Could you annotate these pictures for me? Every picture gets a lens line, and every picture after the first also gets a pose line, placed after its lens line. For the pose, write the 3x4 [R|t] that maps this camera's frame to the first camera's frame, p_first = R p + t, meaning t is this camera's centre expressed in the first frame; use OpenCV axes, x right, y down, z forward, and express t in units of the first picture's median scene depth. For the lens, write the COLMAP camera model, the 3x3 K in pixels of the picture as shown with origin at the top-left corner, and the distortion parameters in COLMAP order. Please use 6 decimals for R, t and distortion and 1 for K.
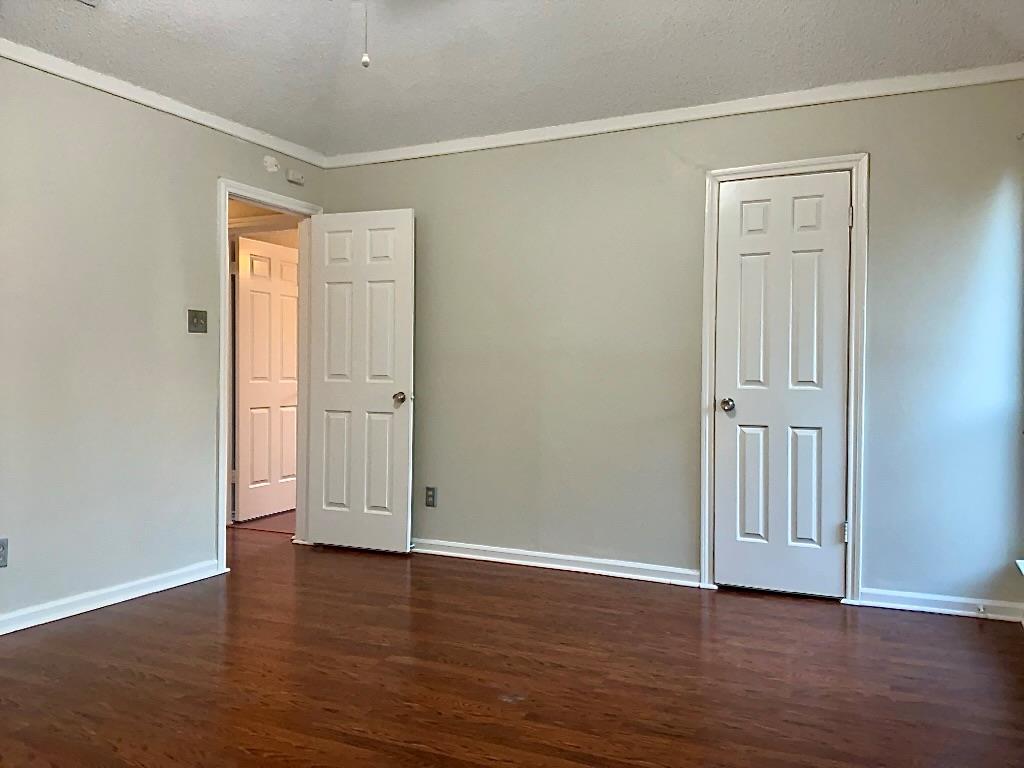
lens RADIAL K [[822.4, 0, 512.0], [0, 822.4, 384.0], [0, 0, 1]] dist [0.166951, -0.348383]
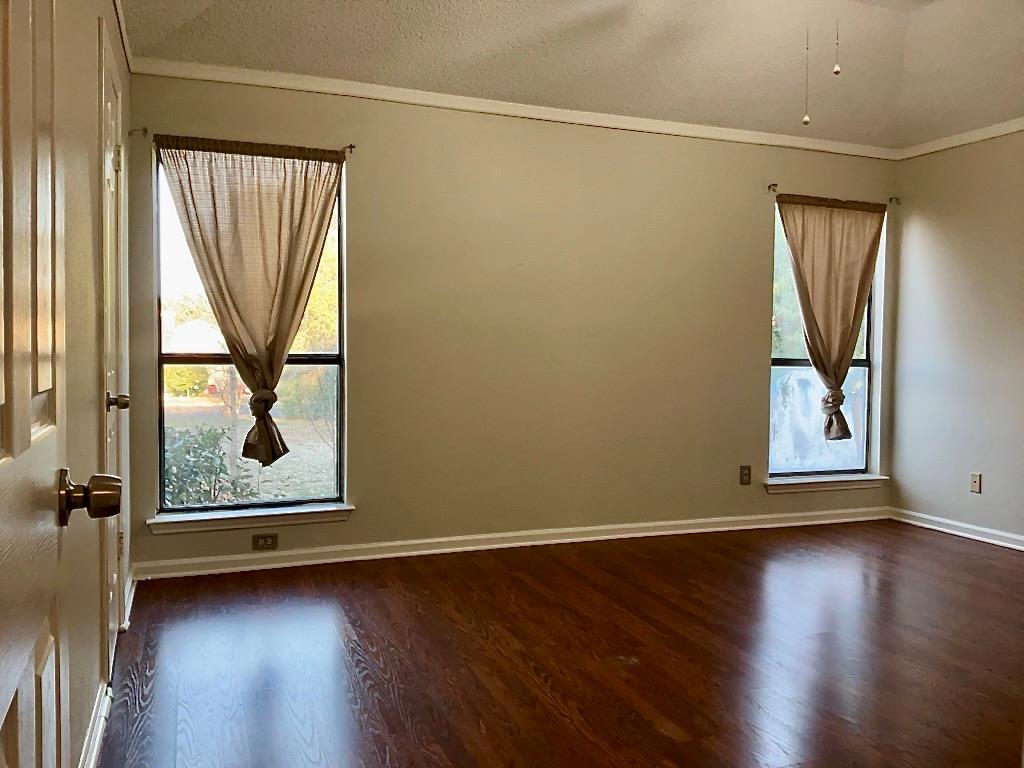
lens RADIAL K [[822.4, 0, 512.0], [0, 822.4, 384.0], [0, 0, 1]] dist [0.166951, -0.348383]
pose [[-0.737843, -0.041912, 0.673669, -0.585127], [-0.012071, 0.998730, 0.048914, -0.032801], [-0.674864, 0.027959, -0.737412, 1.830023]]
